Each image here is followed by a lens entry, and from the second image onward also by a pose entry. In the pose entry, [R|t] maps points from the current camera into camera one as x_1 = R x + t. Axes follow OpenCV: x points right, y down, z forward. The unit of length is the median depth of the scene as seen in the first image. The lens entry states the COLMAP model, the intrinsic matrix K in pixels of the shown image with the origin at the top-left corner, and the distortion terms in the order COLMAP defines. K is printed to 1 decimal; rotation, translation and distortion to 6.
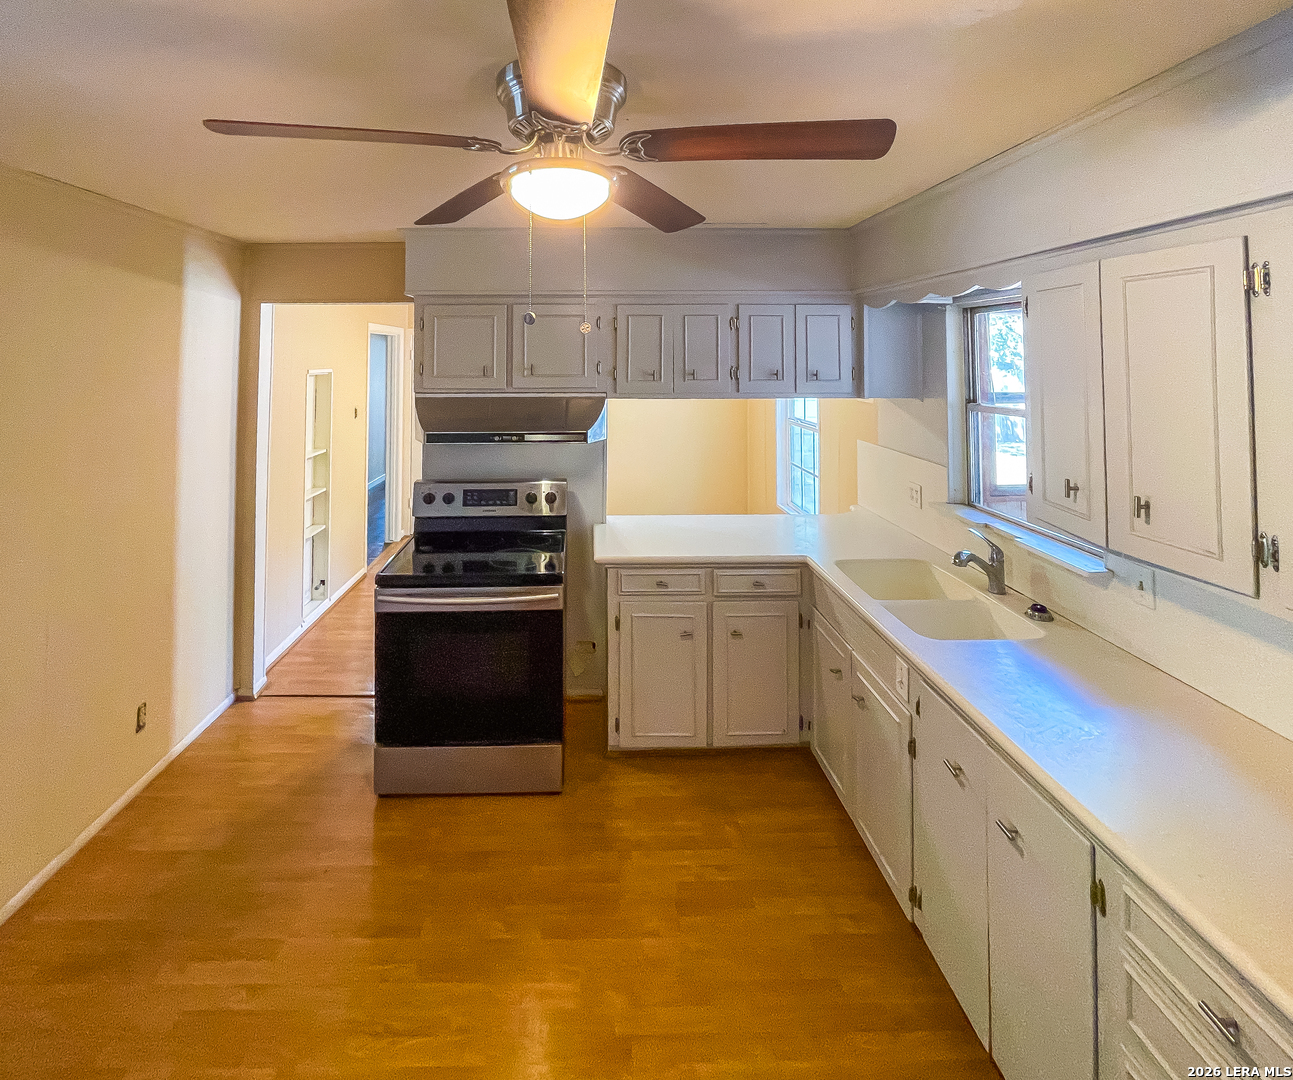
lens RADIAL K [[507.9, 0, 646.9], [0, 507.9, 511.5], [0, 0, 1]] dist [-0.024117, 0.000002]
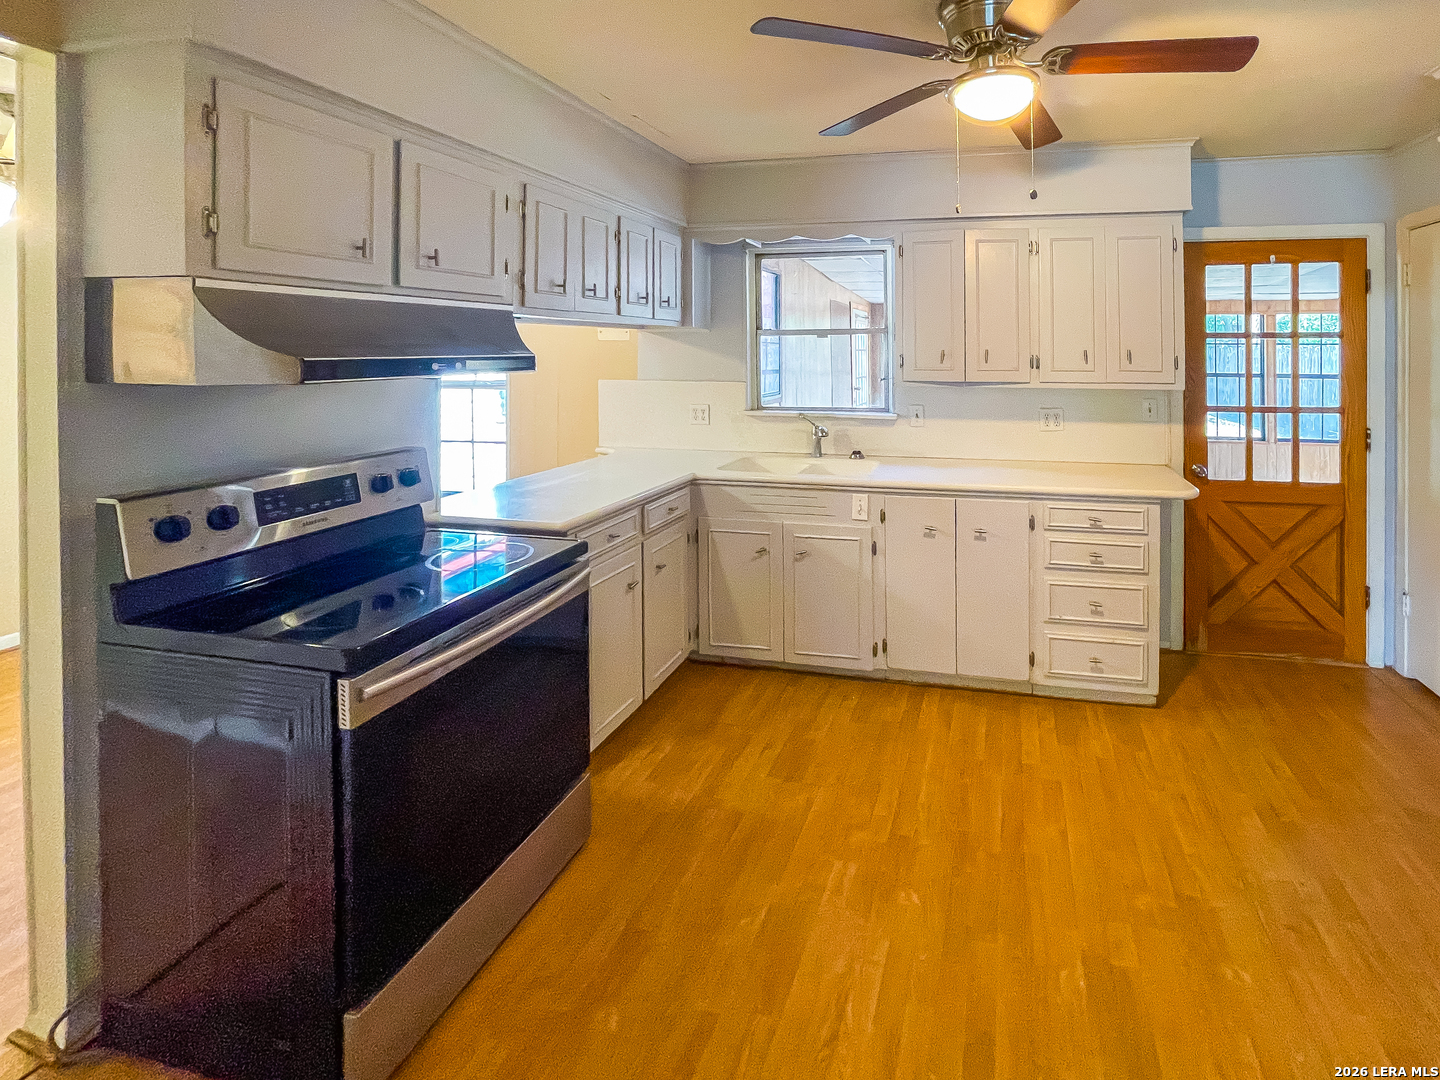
lens RADIAL K [[577.3, 0, 720.0], [0, 577.3, 540.0], [0, 0, 1]] dist [0.000082, -0.000058]
pose [[0.434272, -0.279188, 0.856424, -0.787030], [0.235856, 0.952829, 0.191019, 0.001698], [-0.869356, 0.119038, 0.479635, 0.380613]]
